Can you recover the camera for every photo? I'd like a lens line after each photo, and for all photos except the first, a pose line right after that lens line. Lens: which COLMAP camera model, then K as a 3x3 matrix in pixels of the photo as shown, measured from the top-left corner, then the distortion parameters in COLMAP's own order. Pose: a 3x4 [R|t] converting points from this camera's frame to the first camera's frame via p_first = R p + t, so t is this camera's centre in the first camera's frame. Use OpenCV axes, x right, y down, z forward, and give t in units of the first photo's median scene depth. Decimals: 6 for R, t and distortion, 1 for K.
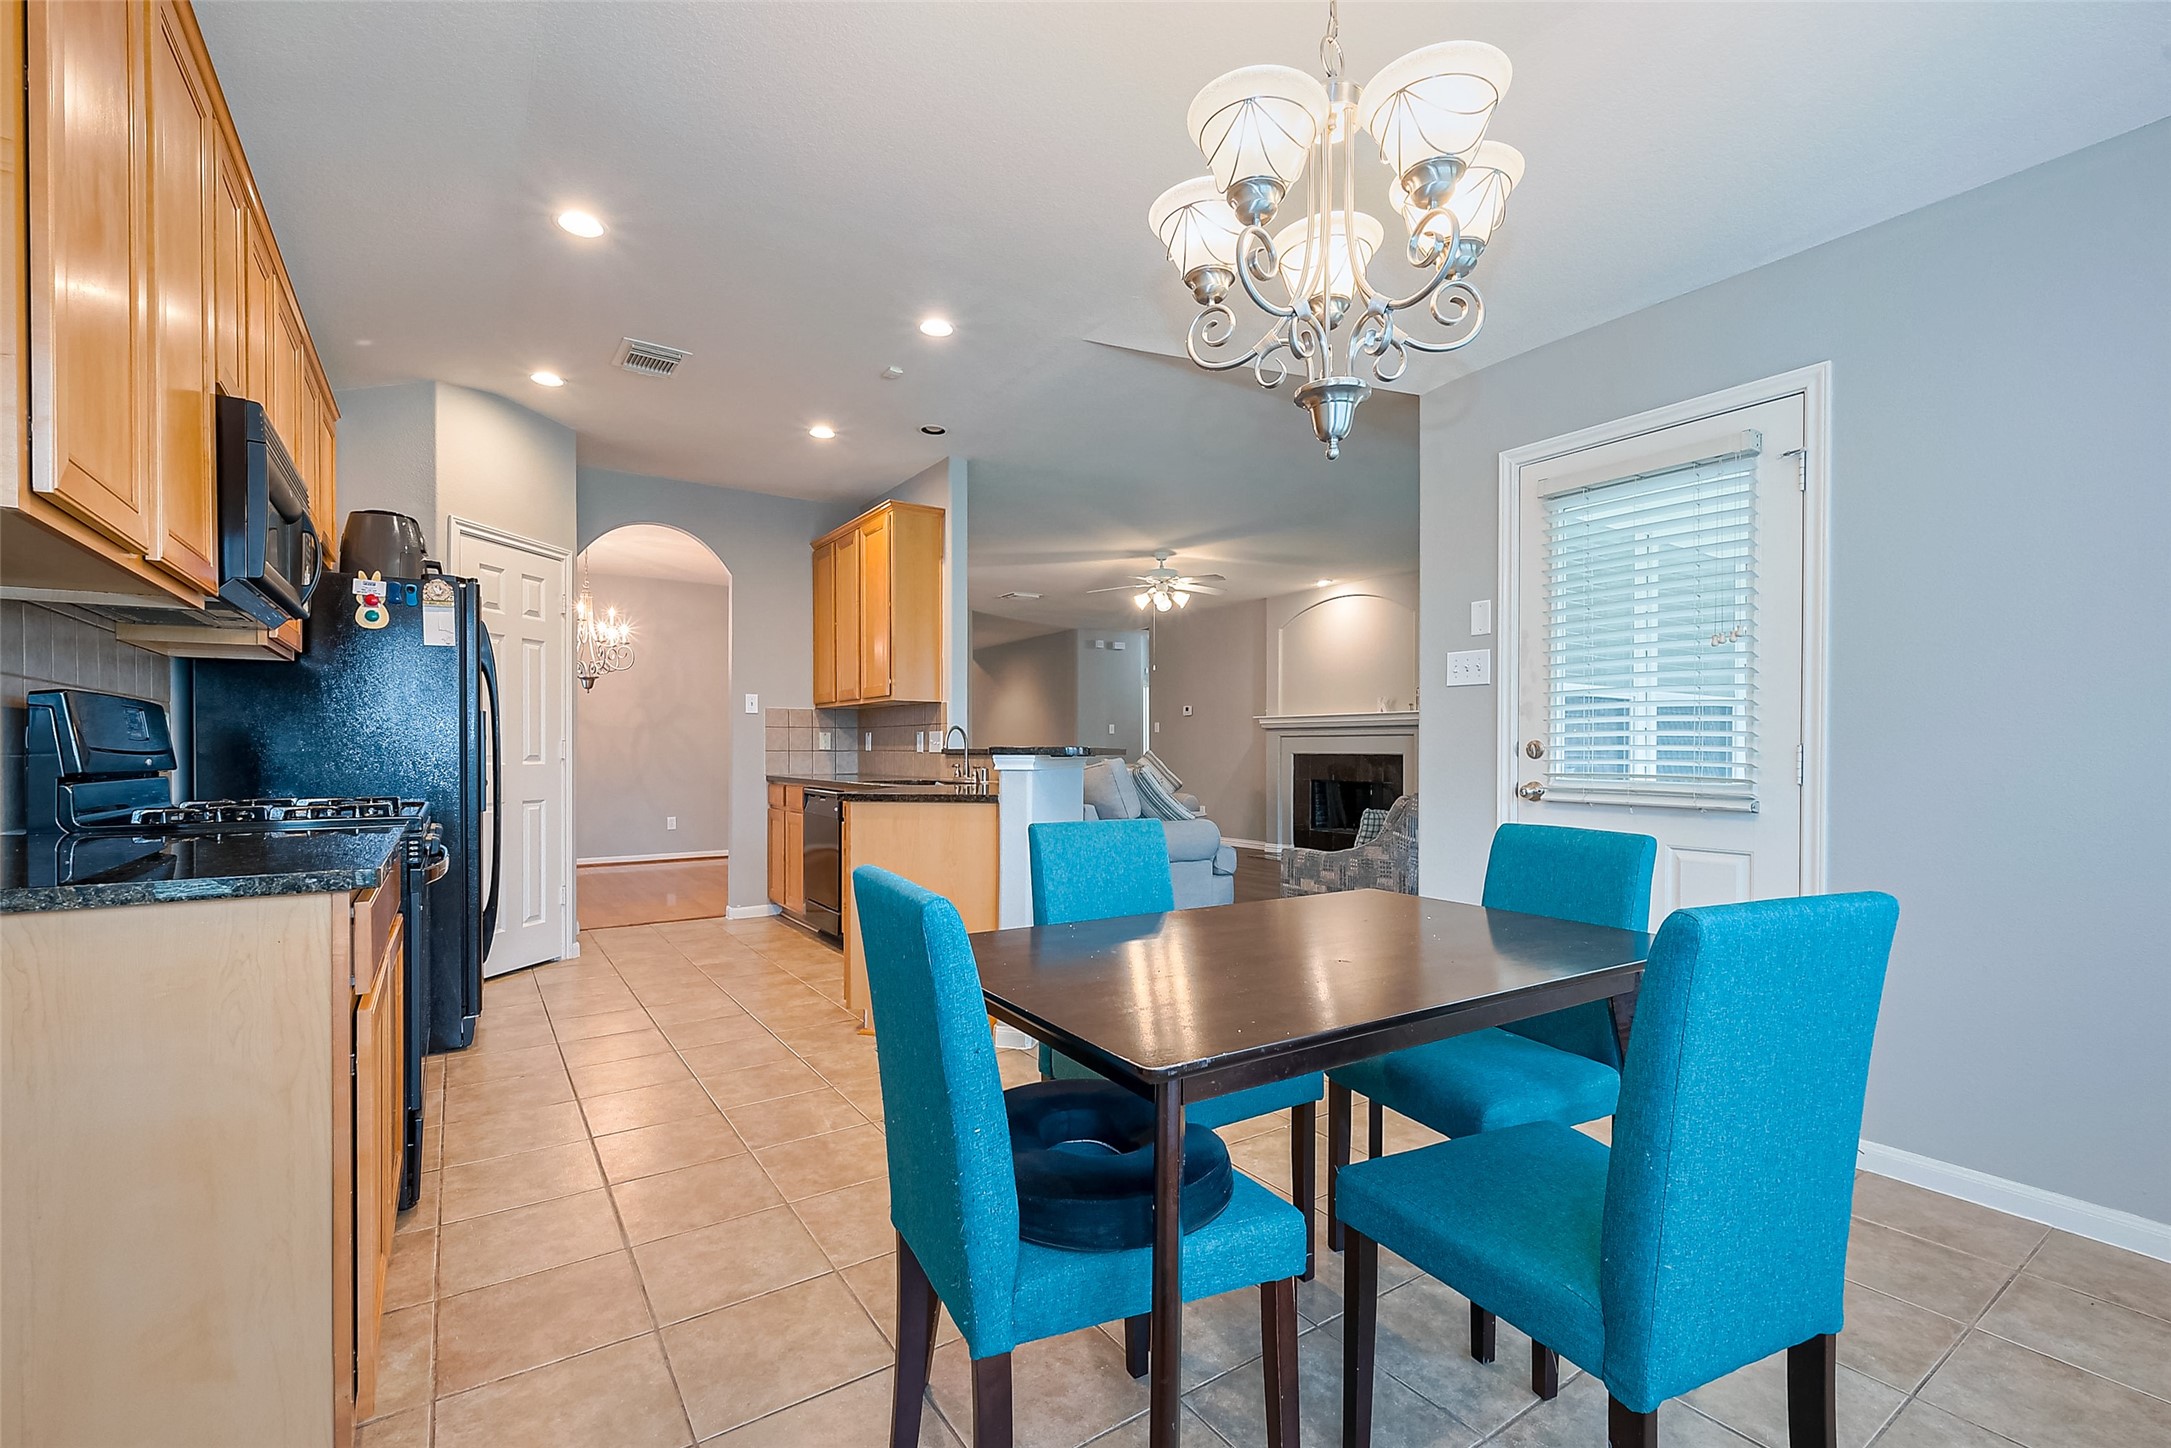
lens RADIAL K [[898.9, 0, 1093.2], [0, 898.9, 759.1], [0, 0, 1]] dist [-0.000958, 0.000266]
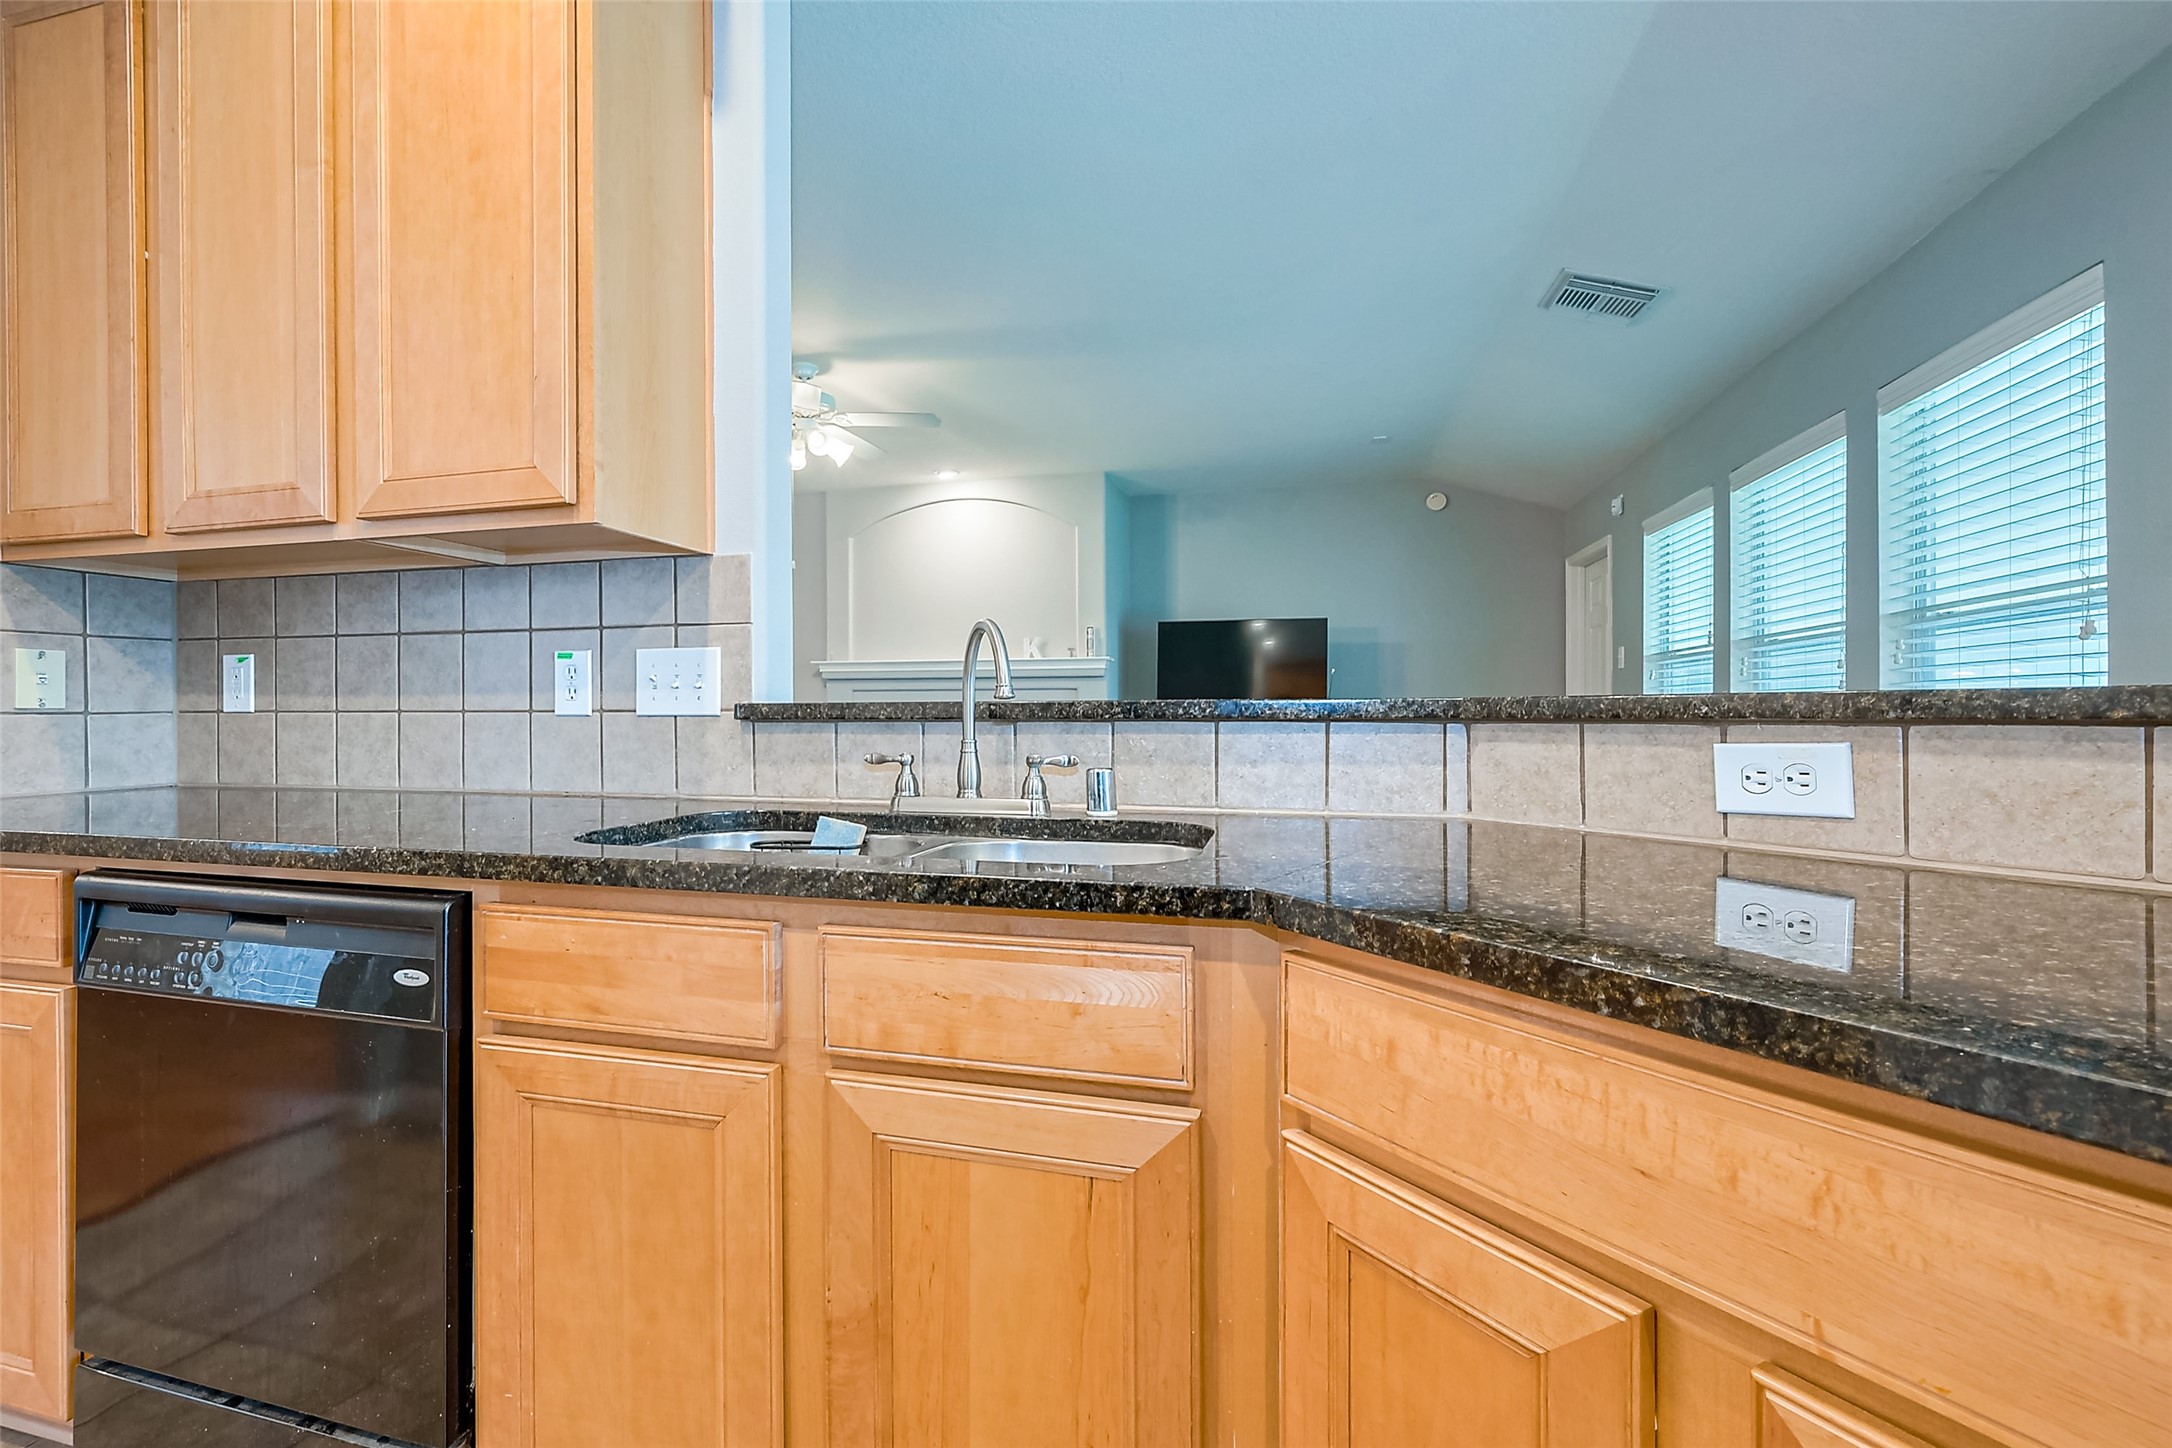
lens RADIAL K [[922.6, 0, 1001.7], [0, 922.6, 712.3], [0, 0, 1]] dist [0.000934, -0.000163]
pose [[0.766420, -0.005752, 0.642314, -0.268579], [0.012803, 0.999898, -0.006322, -0.004149], [-0.642212, 0.013069, 0.766416, 0.615490]]
